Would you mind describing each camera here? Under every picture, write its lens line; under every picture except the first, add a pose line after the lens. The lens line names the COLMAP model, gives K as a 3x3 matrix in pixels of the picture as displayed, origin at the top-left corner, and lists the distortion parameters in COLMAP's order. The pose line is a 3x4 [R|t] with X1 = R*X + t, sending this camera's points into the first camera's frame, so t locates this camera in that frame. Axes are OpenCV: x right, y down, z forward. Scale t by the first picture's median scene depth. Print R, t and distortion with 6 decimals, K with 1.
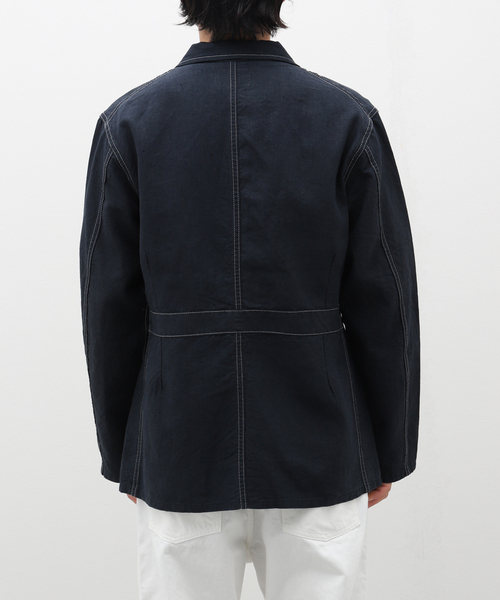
lens RADIAL K [[2095.6, 0, 250.4], [0, 2095.6, 299.6], [0, 0, 1]] dist [0.488621, 0.000000]
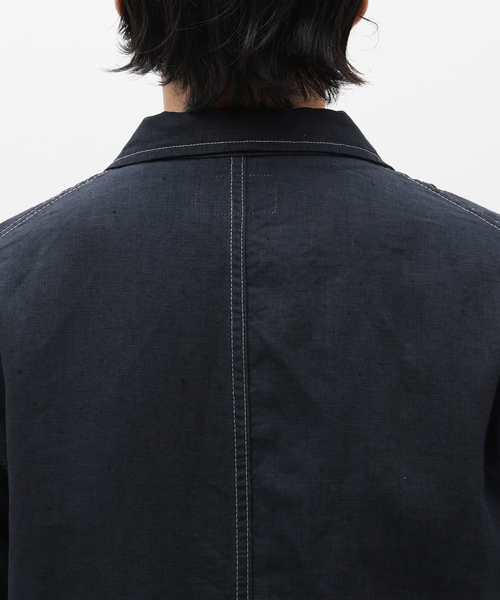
lens RADIAL K [[2095.6, 0, 250.5], [0, 2095.6, 298.7], [0, 0, 1]] dist [0.488621, 0.000000]
pose [[0.999861, 0.005156, -0.015845, 0.001244], [-0.005638, 0.999517, -0.030569, -0.072251], [0.015680, 0.030654, 0.999407, 0.583535]]
